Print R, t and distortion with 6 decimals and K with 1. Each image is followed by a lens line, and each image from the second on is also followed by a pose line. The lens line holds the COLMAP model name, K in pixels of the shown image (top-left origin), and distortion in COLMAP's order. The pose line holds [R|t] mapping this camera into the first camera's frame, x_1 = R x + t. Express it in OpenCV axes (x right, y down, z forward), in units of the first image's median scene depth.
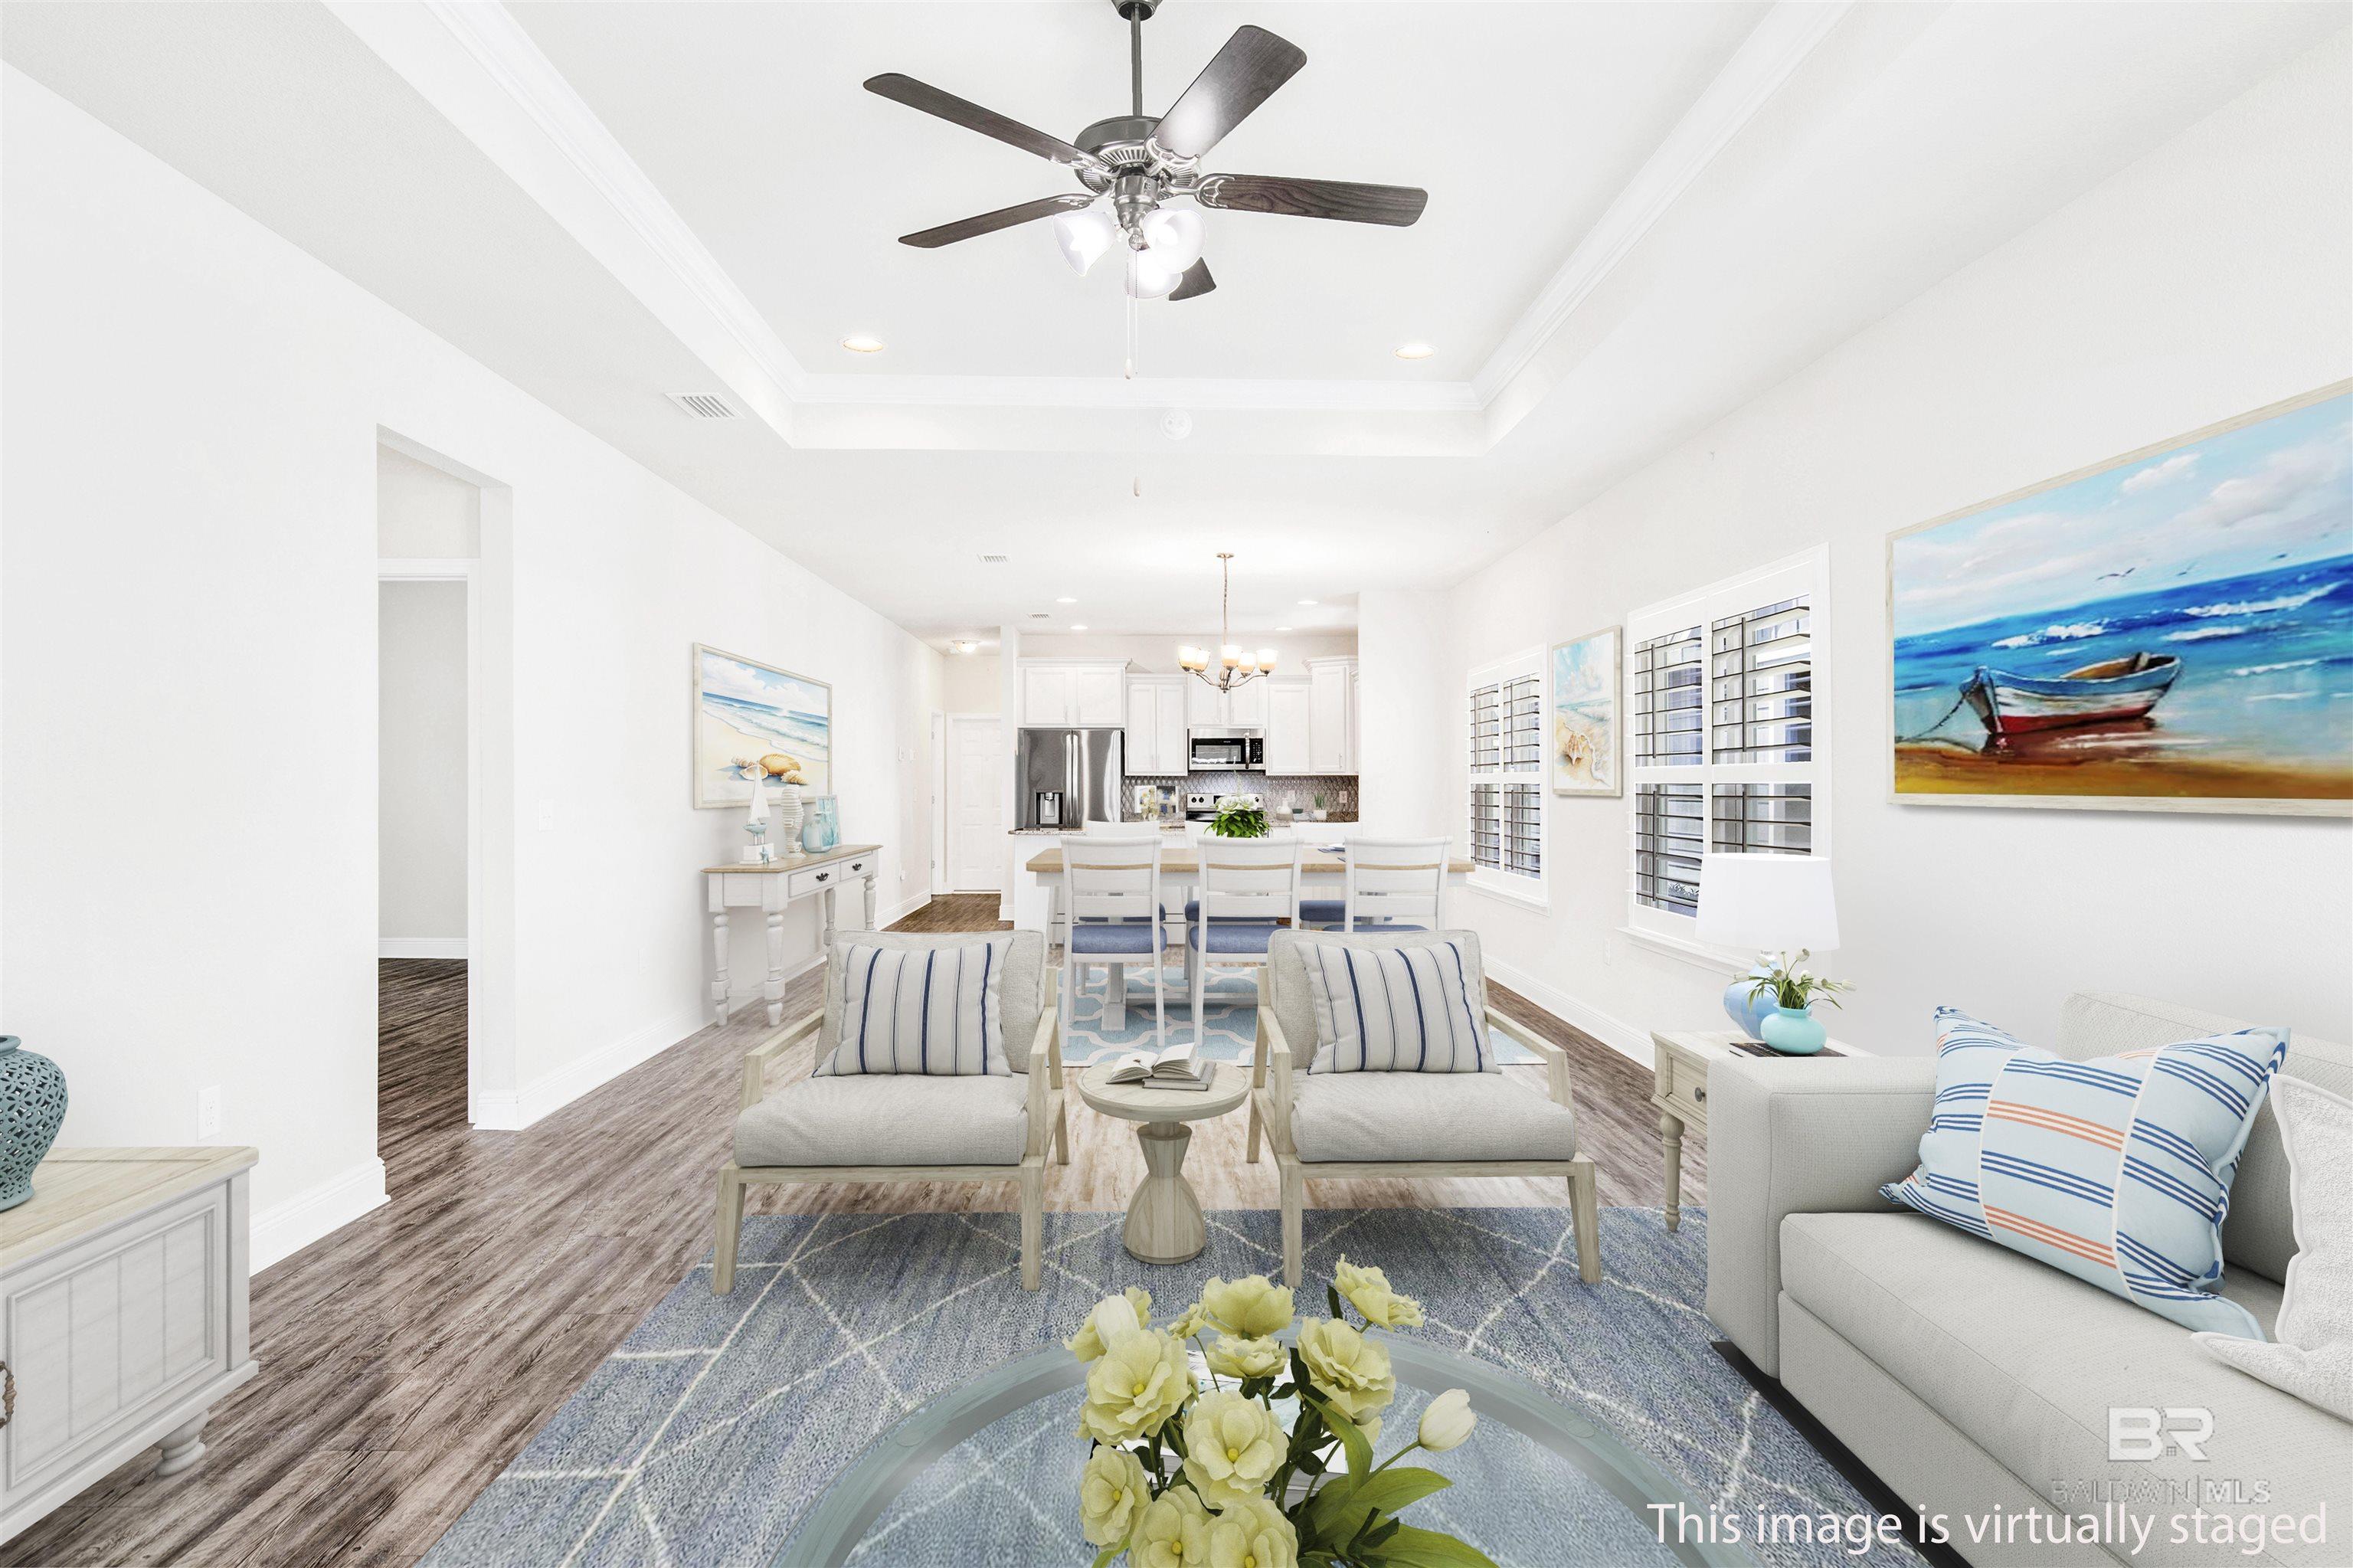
lens RADIAL K [[938.9, 0, 1176.5], [0, 938.9, 784.0], [0, 0, 1]] dist [-0.042413, 0.000127]
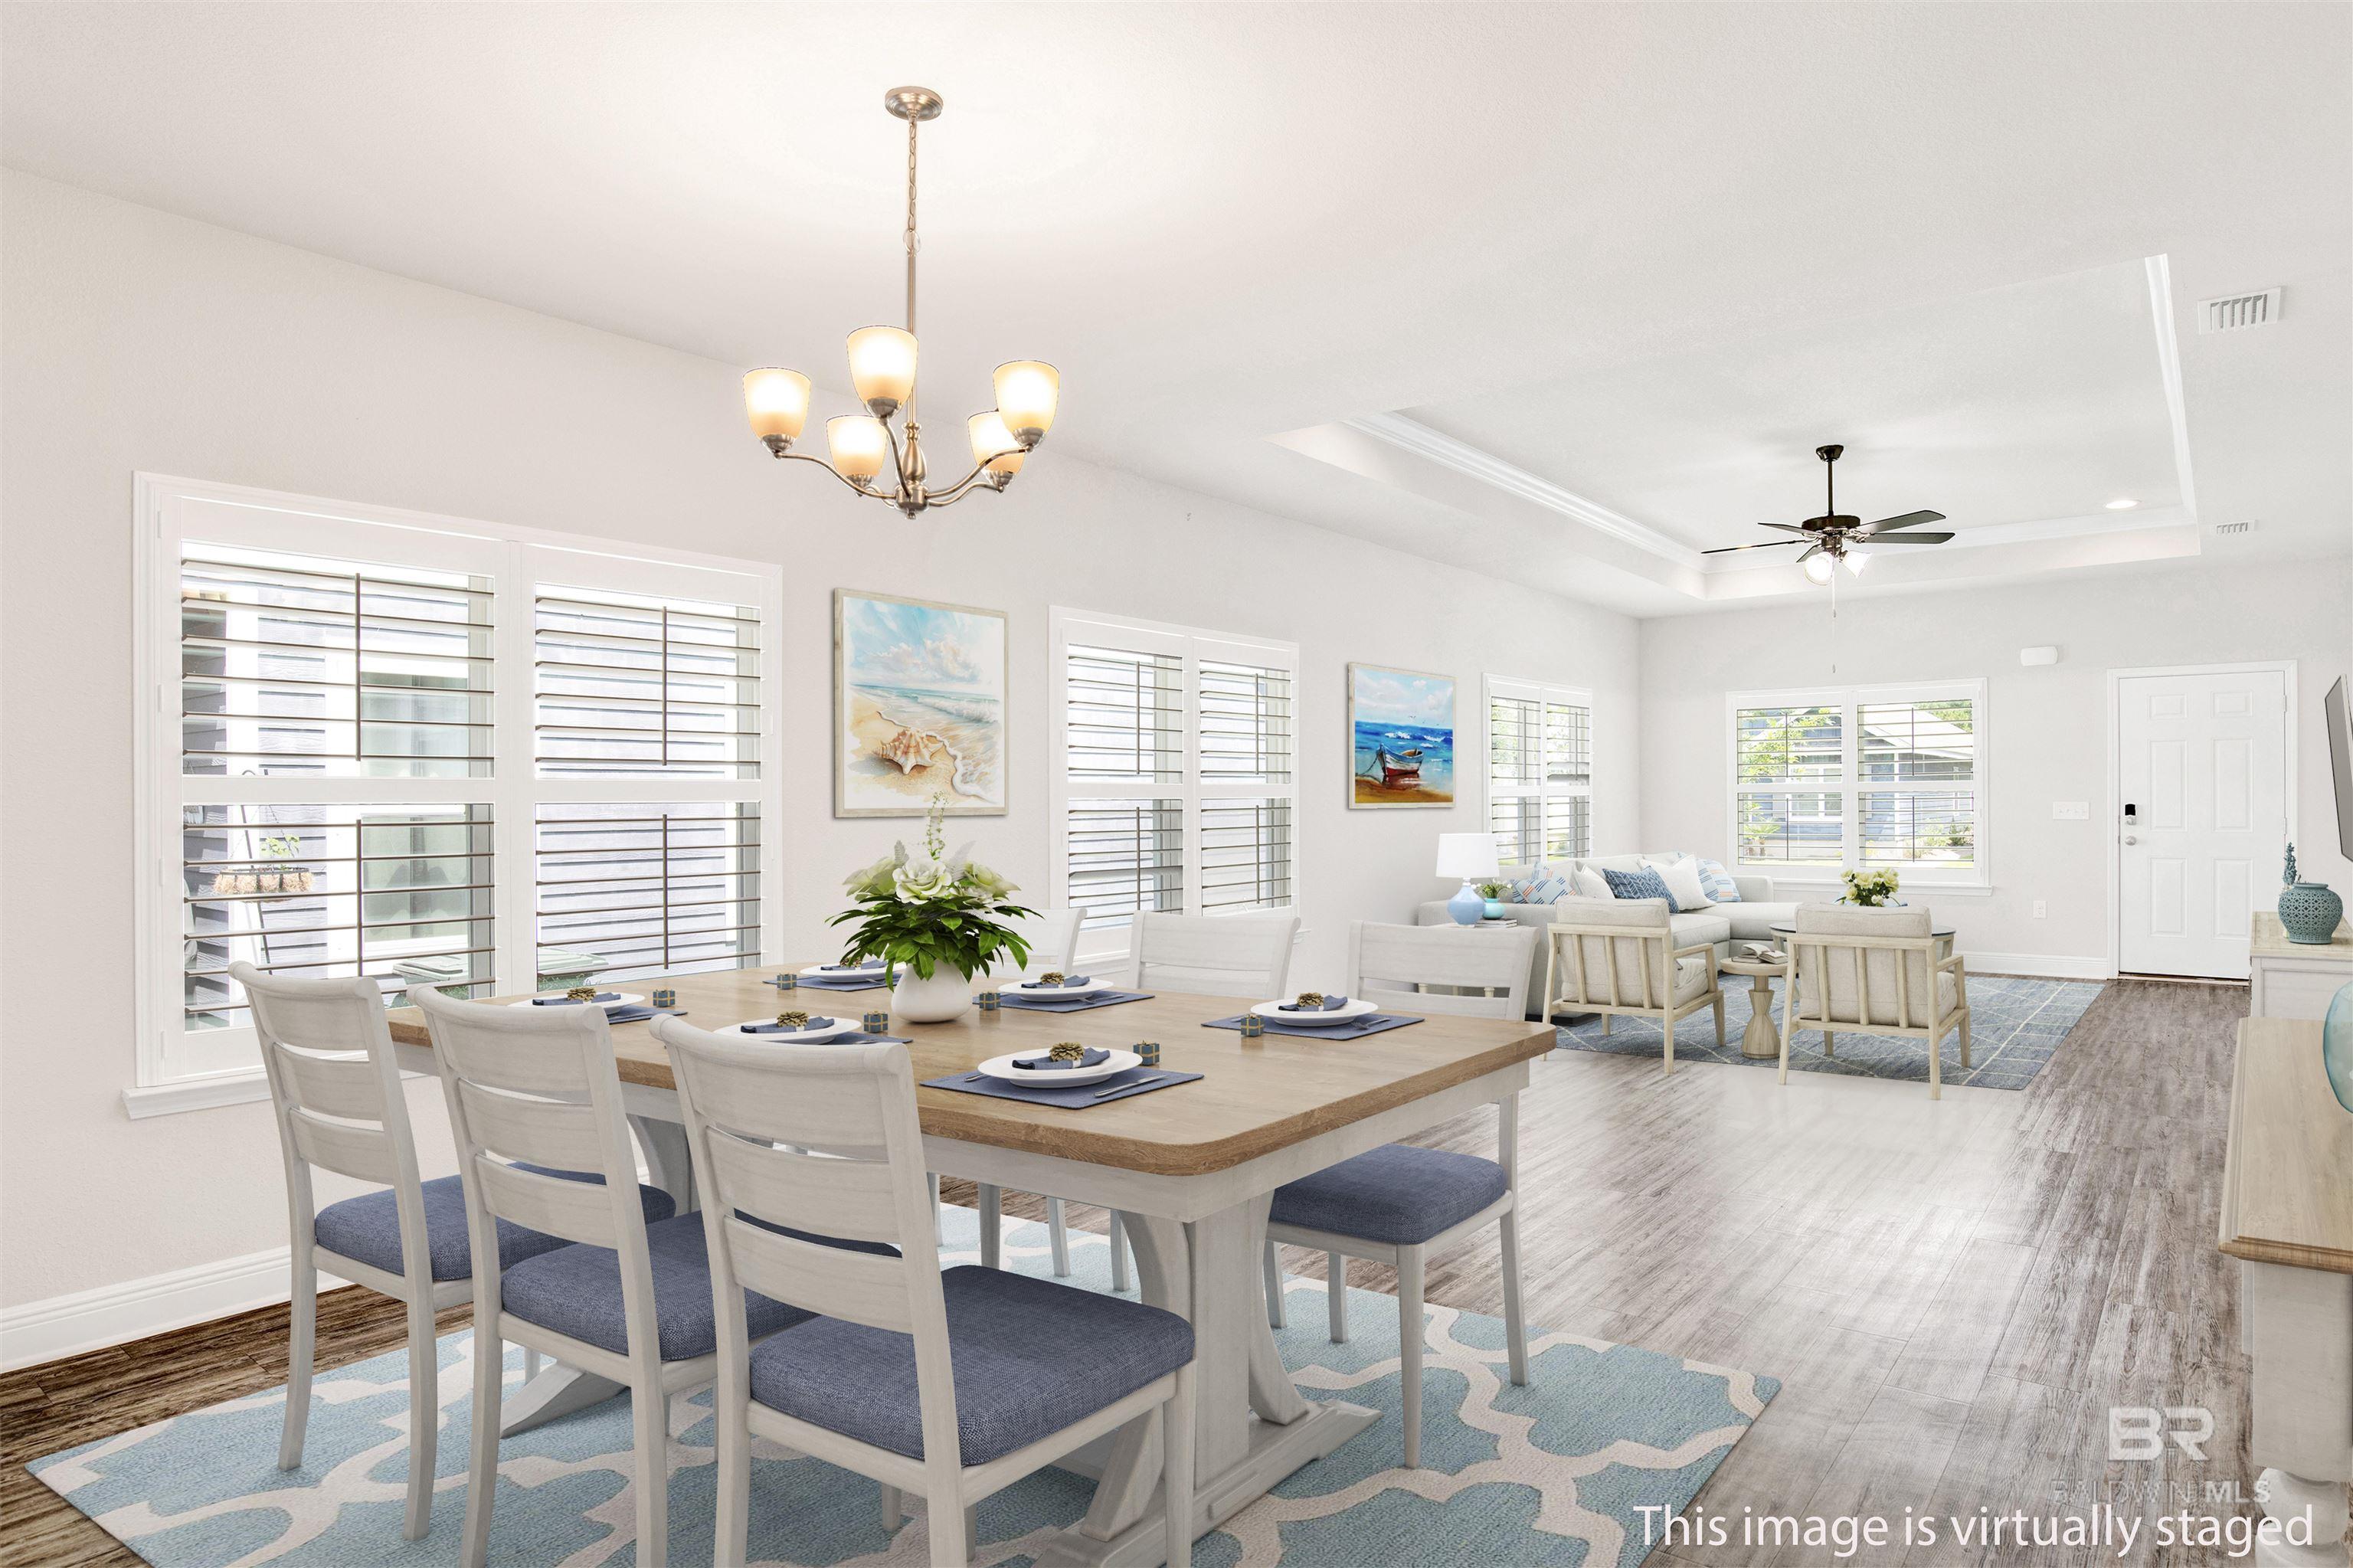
lens RADIAL K [[1295.4, 0, 1179.4], [0, 1295.4, 800.5], [0, 0, 1]] dist [-0.066539, 0.028150]
pose [[-0.762937, 0.016625, 0.646259, -0.763791], [0.013166, 0.999862, -0.010178, 0.032606], [-0.646339, 0.000743, -0.763050, 3.810637]]
